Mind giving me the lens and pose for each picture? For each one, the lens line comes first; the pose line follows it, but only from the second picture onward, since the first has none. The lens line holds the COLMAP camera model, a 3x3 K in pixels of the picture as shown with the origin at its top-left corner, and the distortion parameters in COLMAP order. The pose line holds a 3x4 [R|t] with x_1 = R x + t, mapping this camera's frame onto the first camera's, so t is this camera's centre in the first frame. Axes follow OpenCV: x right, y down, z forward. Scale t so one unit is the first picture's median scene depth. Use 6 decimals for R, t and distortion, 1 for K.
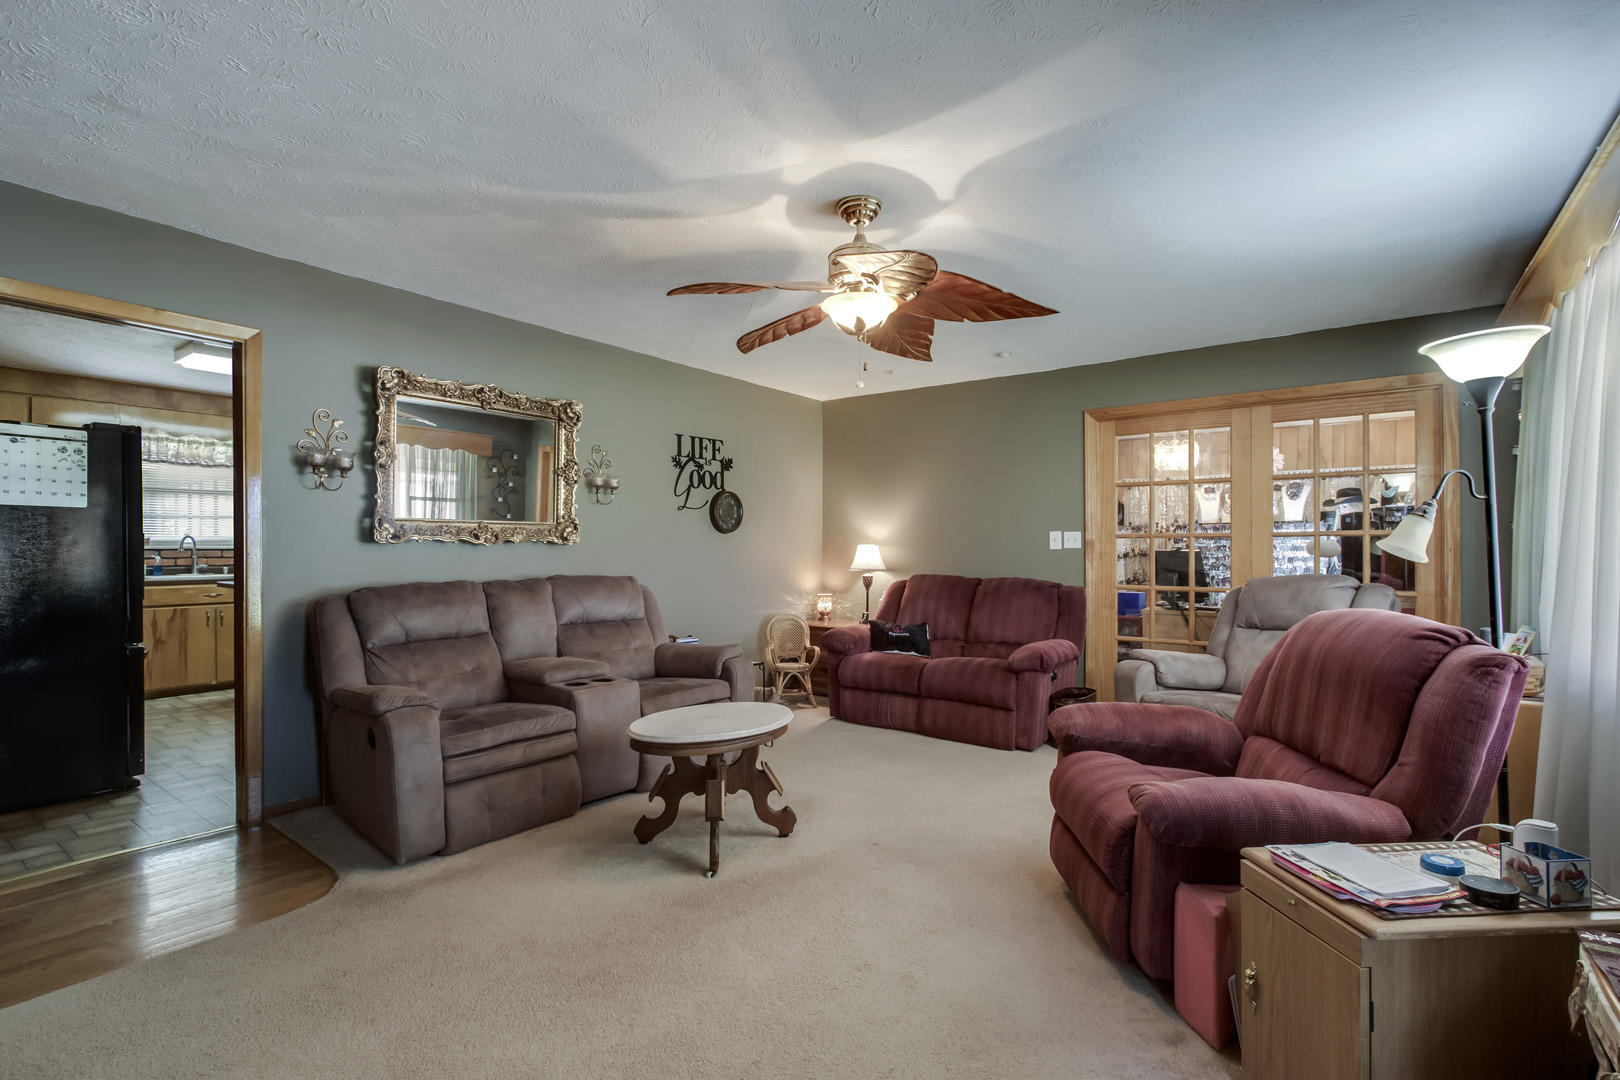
lens RADIAL K [[747.1, 0, 816.6], [0, 747.1, 544.5], [0, 0, 1]] dist [-0.014366, 0.003390]
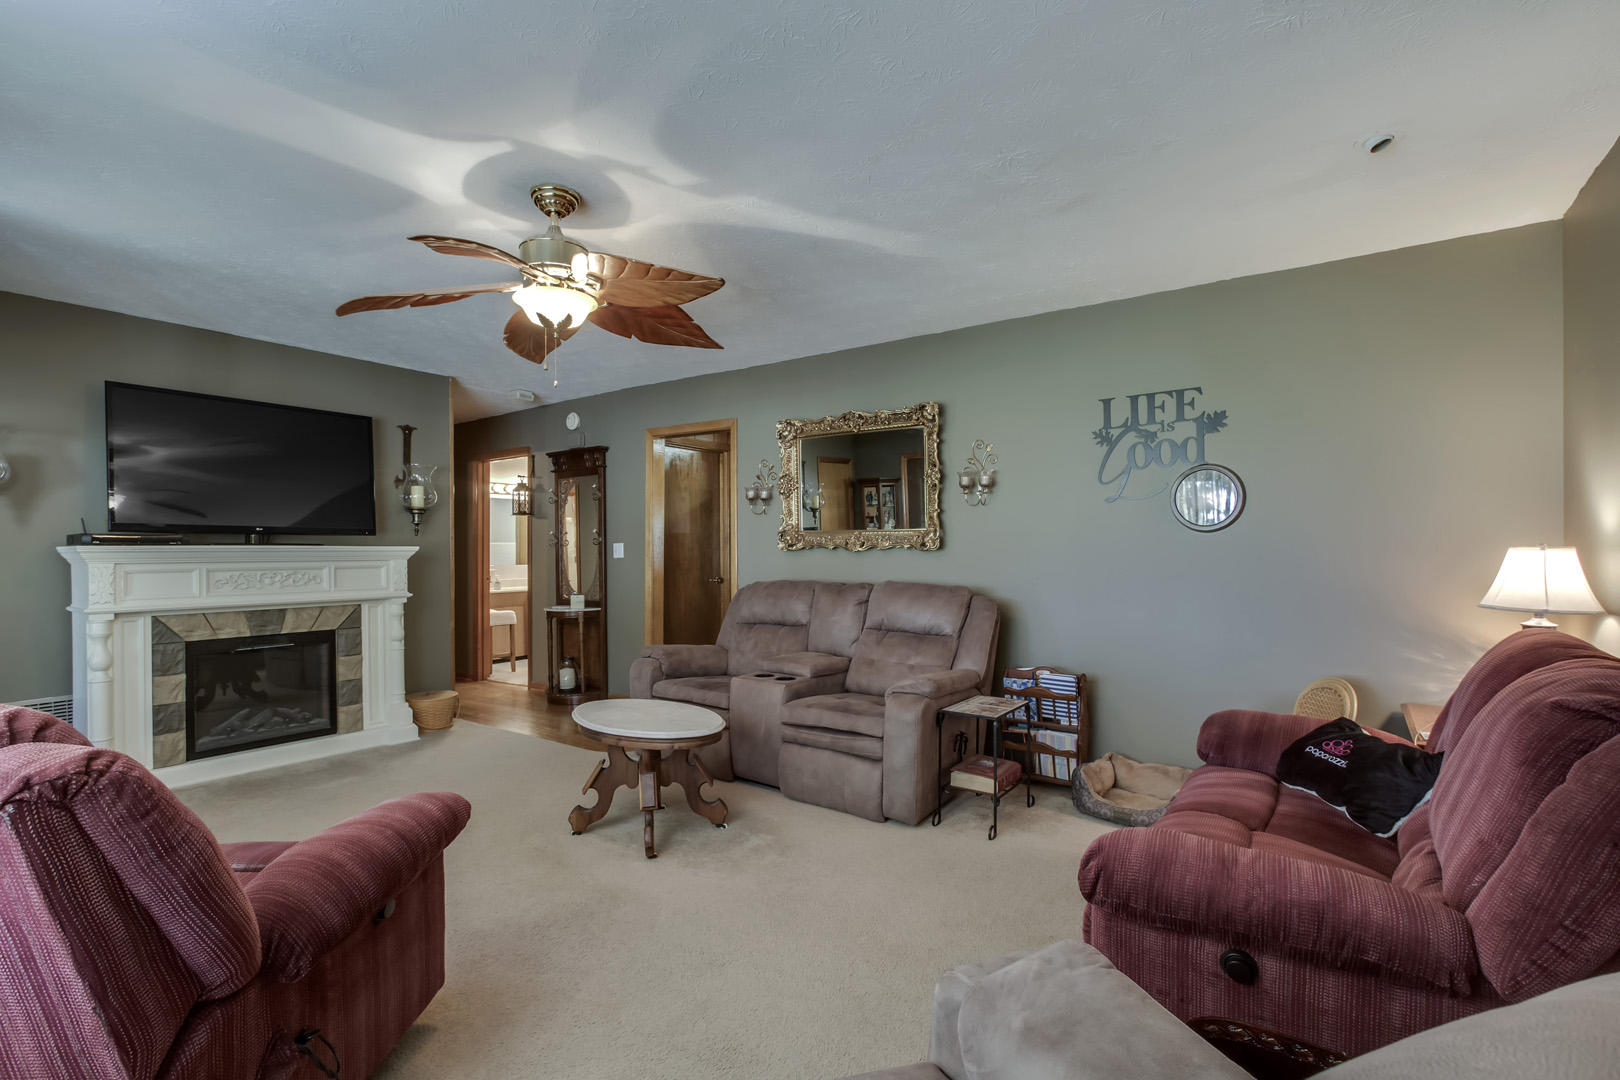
lens RADIAL K [[747.1, 0, 821.3], [0, 747.1, 552.4], [0, 0, 1]] dist [-0.014366, 0.003390]
pose [[0.026484, 0.002978, -0.999645, 0.537207], [0.008286, 0.999961, 0.003199, -0.001750], [0.999615, -0.008367, 0.026458, 0.697038]]
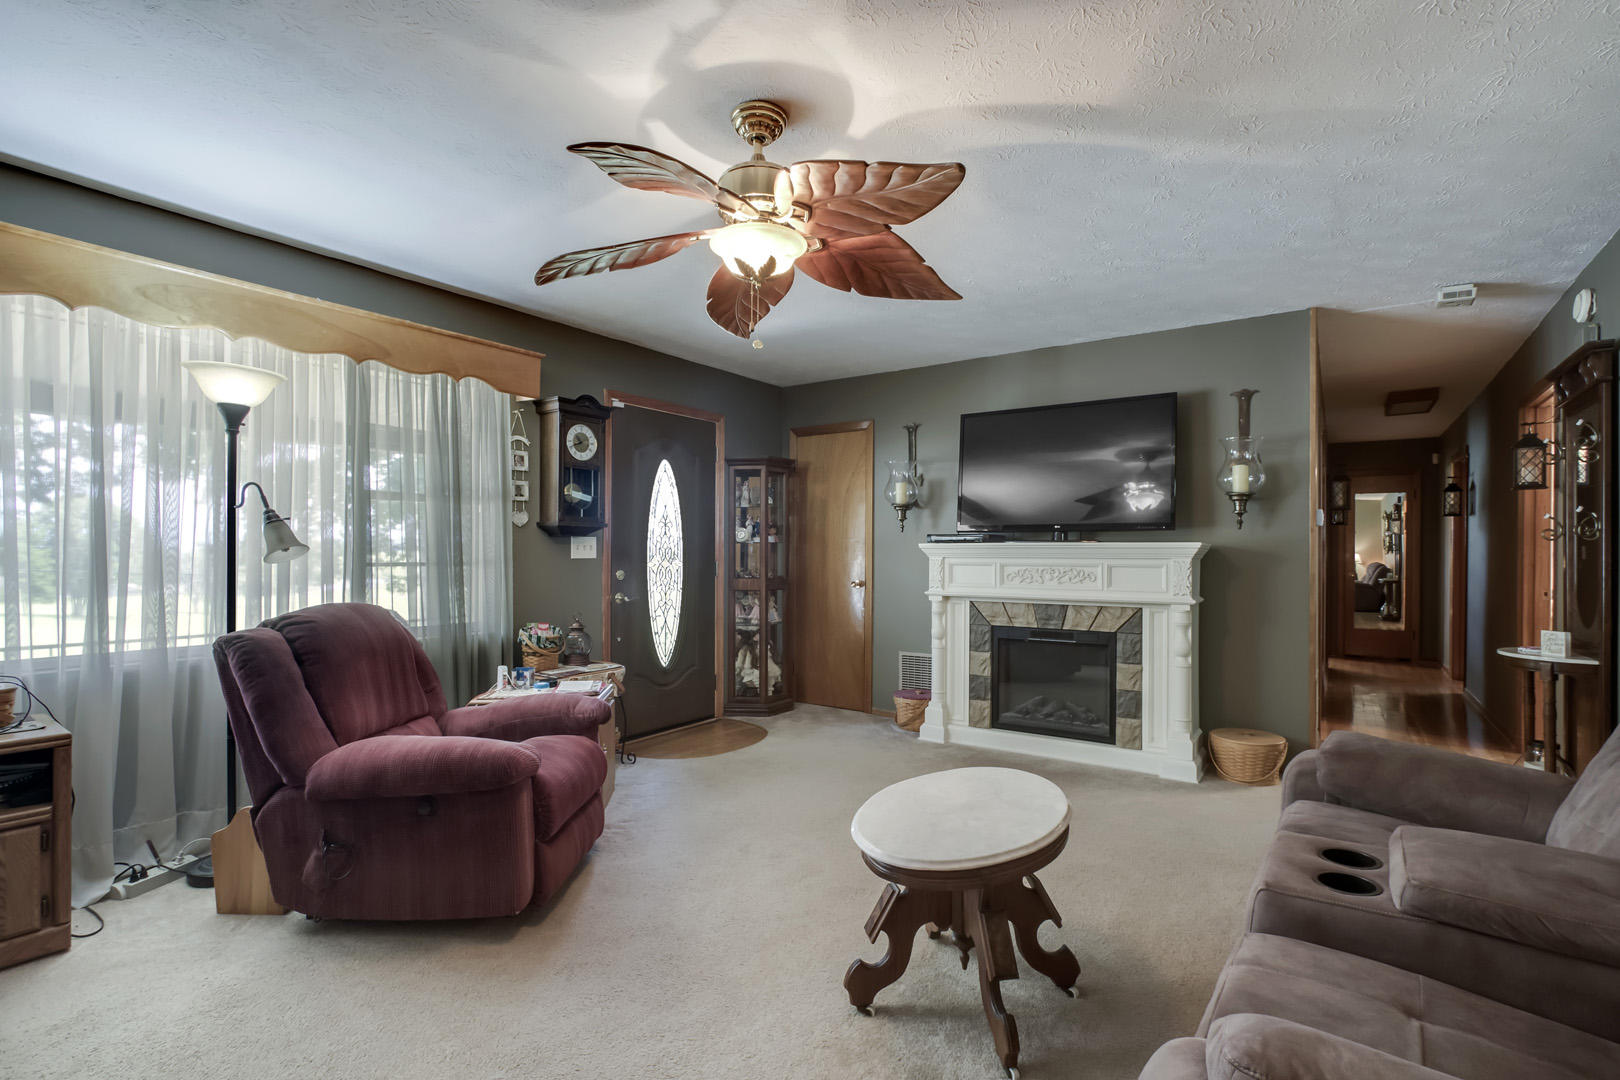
lens RADIAL K [[747.1, 0, 816.9], [0, 747.1, 546.0], [0, 0, 1]] dist [-0.014366, 0.003390]
pose [[-0.999825, -0.001877, -0.018613, 0.005139], [-0.001609, 0.999895, -0.014422, 0.004821], [0.018638, -0.014390, -0.999723, 0.949092]]
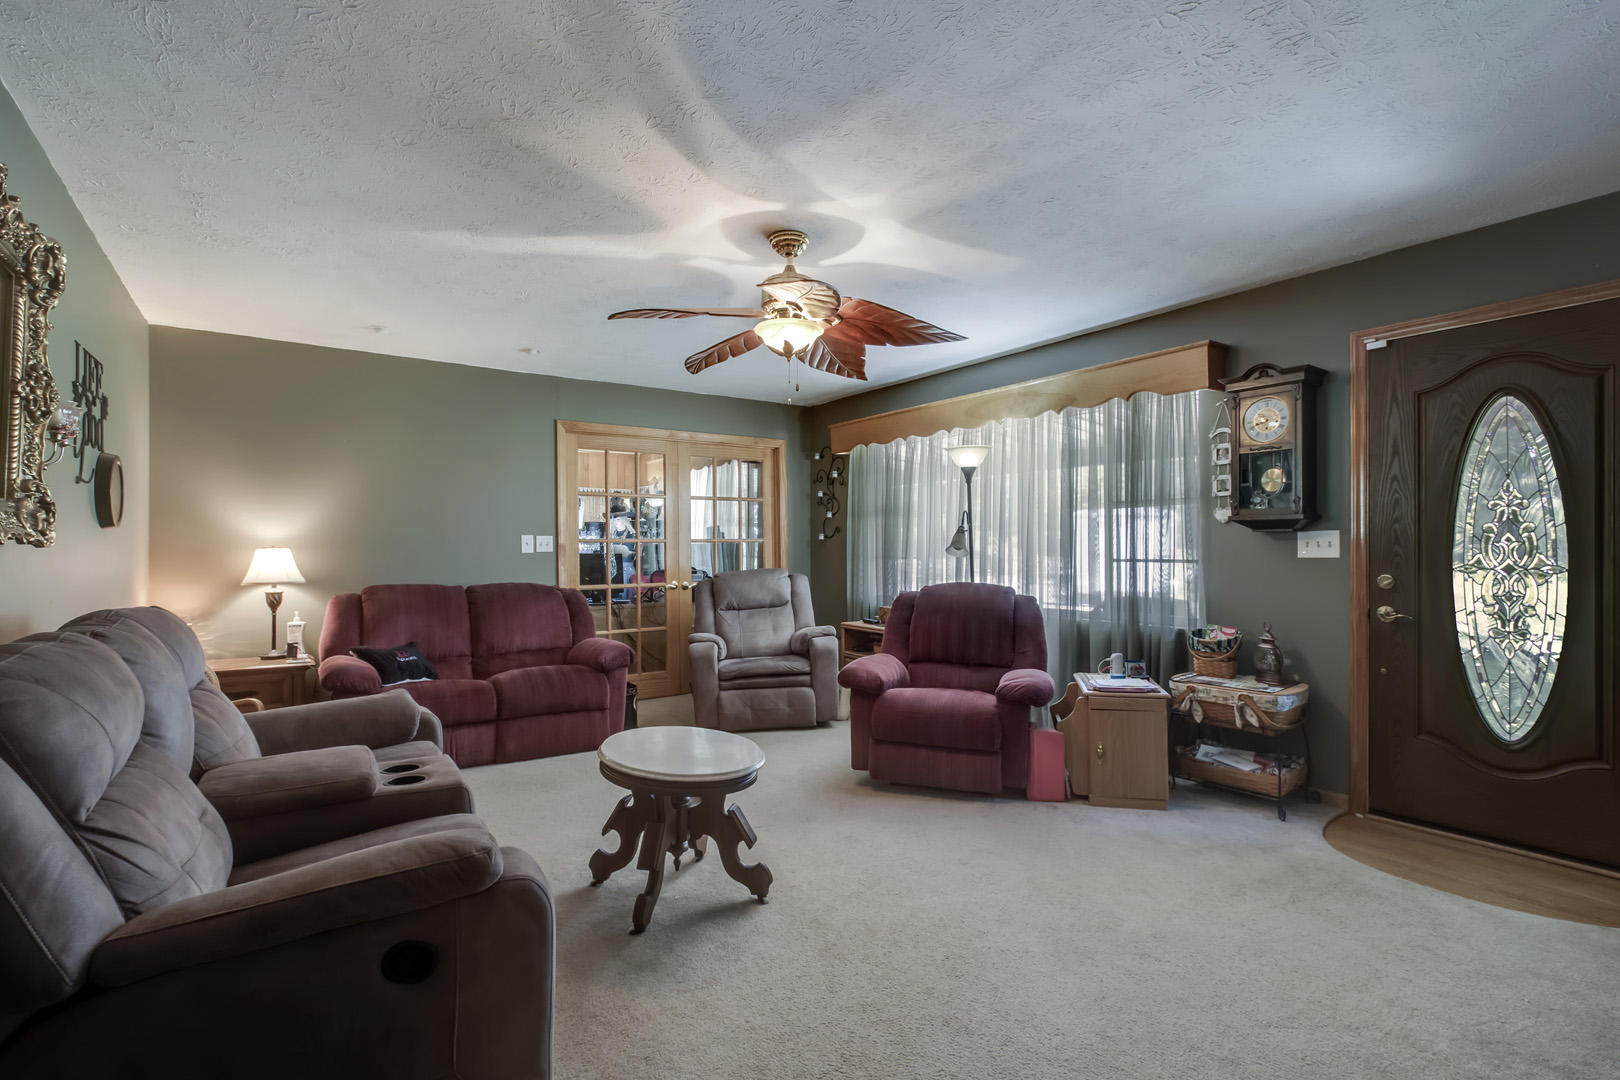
lens RADIAL K [[747.1, 0, 811.7], [0, 747.1, 554.4], [0, 0, 1]] dist [-0.014366, 0.003390]
pose [[0.315964, -0.007861, 0.948739, -0.518501], [-0.001137, 0.999962, 0.008664, -0.001197], [-0.948770, -0.003816, 0.315943, 0.330671]]
